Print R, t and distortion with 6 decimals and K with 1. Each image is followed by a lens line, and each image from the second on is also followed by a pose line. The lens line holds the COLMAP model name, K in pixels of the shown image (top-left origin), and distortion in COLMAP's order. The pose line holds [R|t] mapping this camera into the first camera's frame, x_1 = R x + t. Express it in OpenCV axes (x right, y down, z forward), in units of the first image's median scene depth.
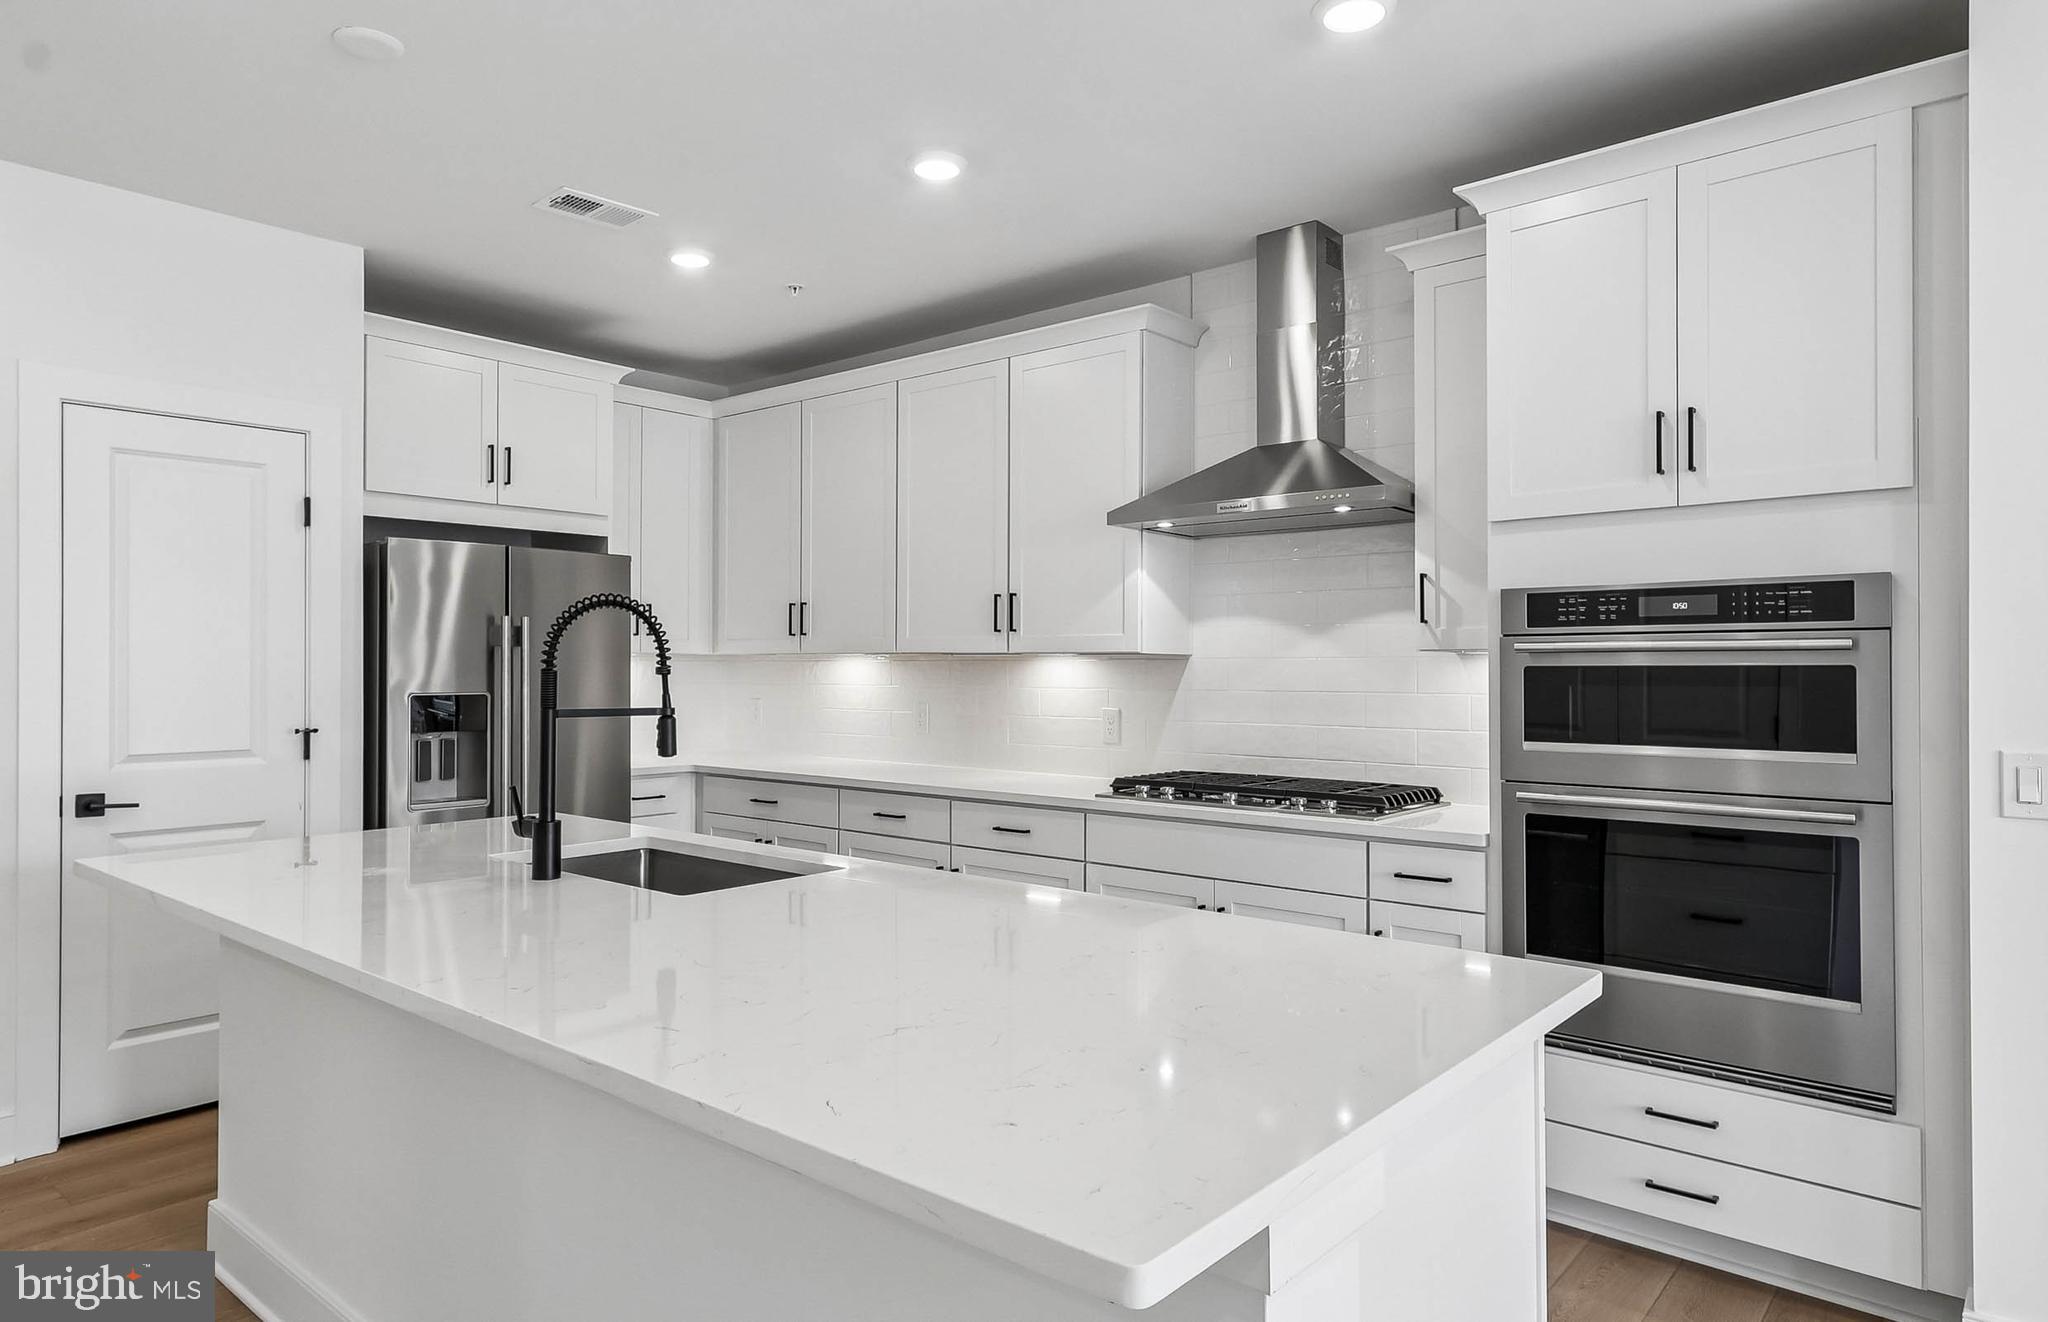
lens RADIAL K [[1214.1, 0, 1014.1], [0, 1214.1, 652.7], [0, 0, 1]] dist [0.005527, 0.001805]
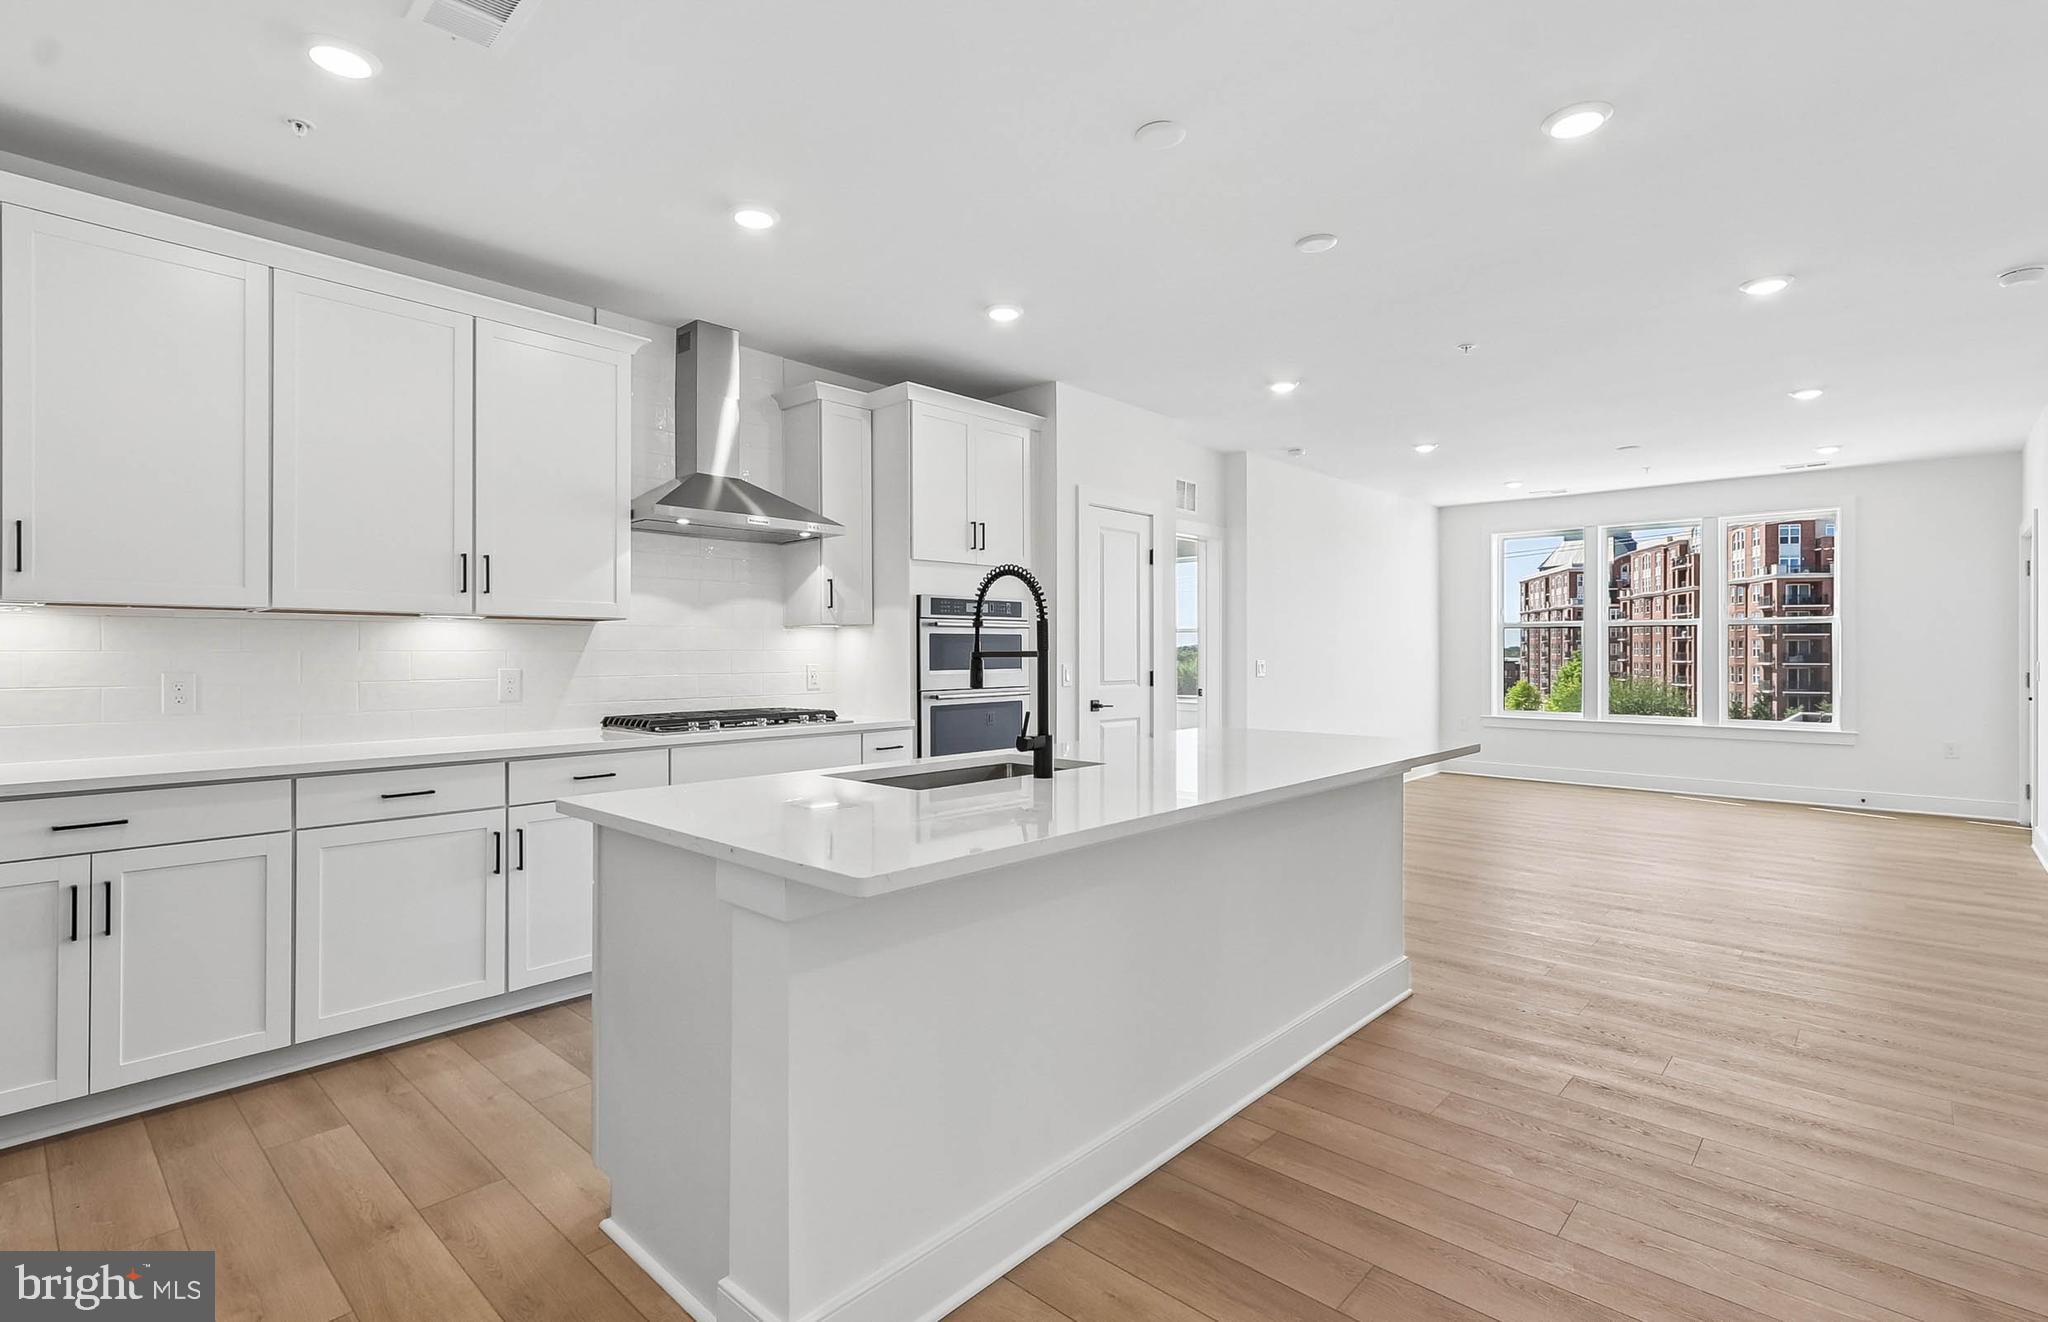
lens RADIAL K [[954.5, 0, 1027.0], [0, 954.5, 650.6], [0, 0, 1]] dist [0.011785, -0.002091]
pose [[0.034916, 0.000719, 0.999390, -1.147258], [-0.009935, 0.999951, -0.000373, 0.037949], [-0.999341, -0.009915, 0.034921, 0.772595]]
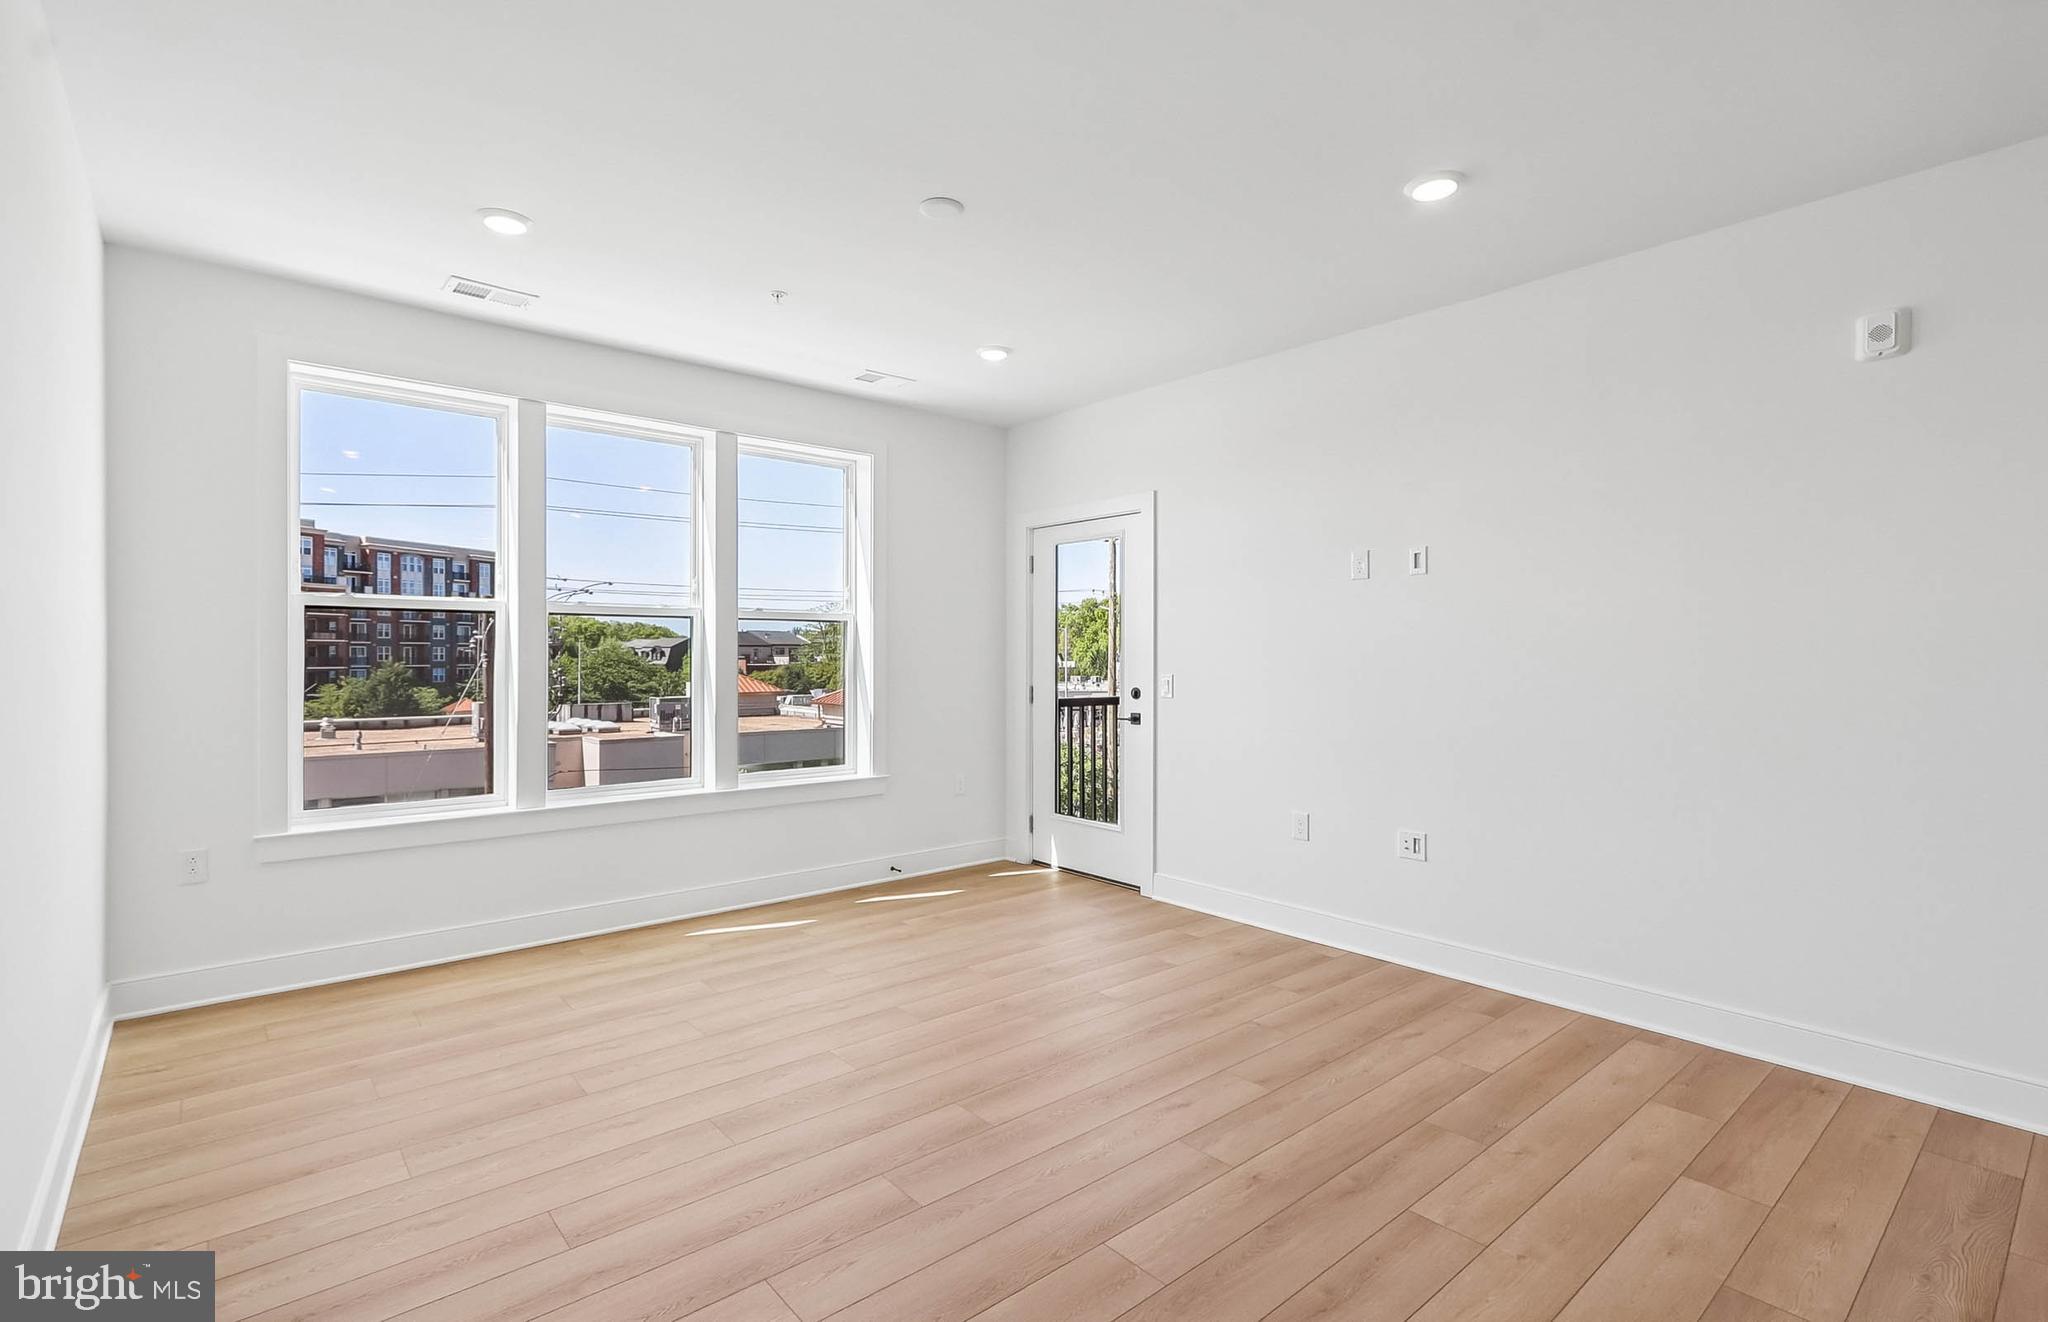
lens RADIAL K [[954.5, 0, 992.0], [0, 954.5, 658.5], [0, 0, 1]] dist [0.011785, -0.002091]
pose [[-0.984384, -0.000072, 0.176032, 1.009513], [-0.001349, 0.999974, -0.007138, 0.022186], [-0.176027, -0.007264, -0.984359, 0.396899]]
